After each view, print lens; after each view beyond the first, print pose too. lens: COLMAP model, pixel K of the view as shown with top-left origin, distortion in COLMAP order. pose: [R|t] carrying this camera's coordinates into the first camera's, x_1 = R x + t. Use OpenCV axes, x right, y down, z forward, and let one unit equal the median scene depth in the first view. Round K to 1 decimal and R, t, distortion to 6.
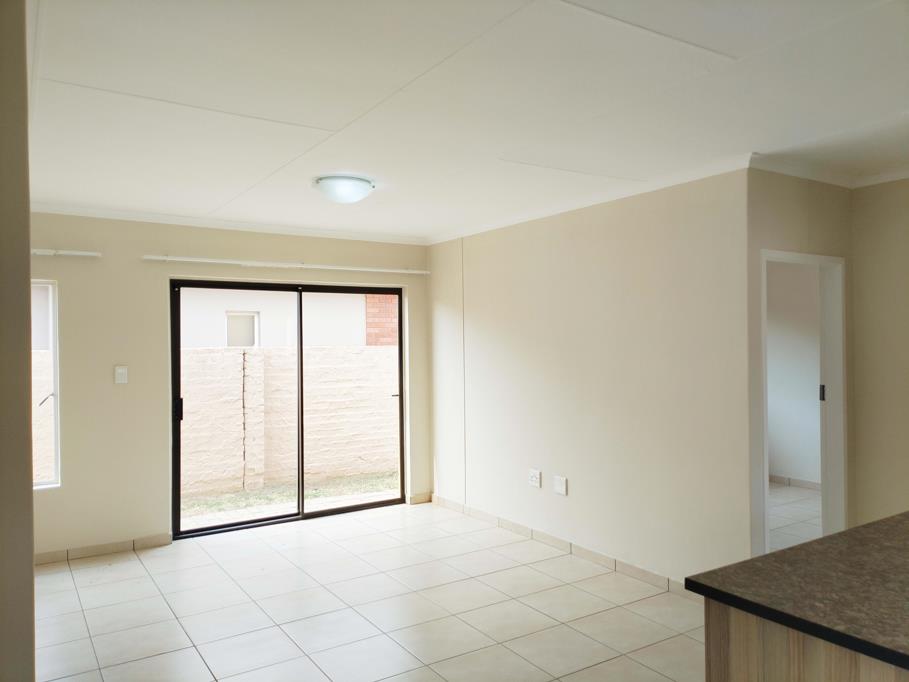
lens RADIAL K [[682.1, 0, 451.6], [0, 682.1, 340.8], [0, 0, 1]] dist [0.081934, -0.092118]
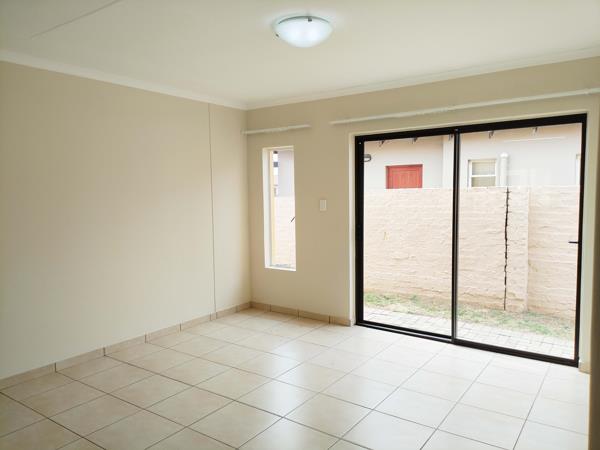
lens RADIAL K [[450.2, 0, 298.1], [0, 450.2, 224.9], [0, 0, 1]] dist [0.081934, -0.092118]
pose [[0.362132, 0.074866, -0.929115, 0.283088], [0.008442, 0.996465, 0.083583, 0.006502], [0.932089, -0.038111, 0.360220, 0.409715]]
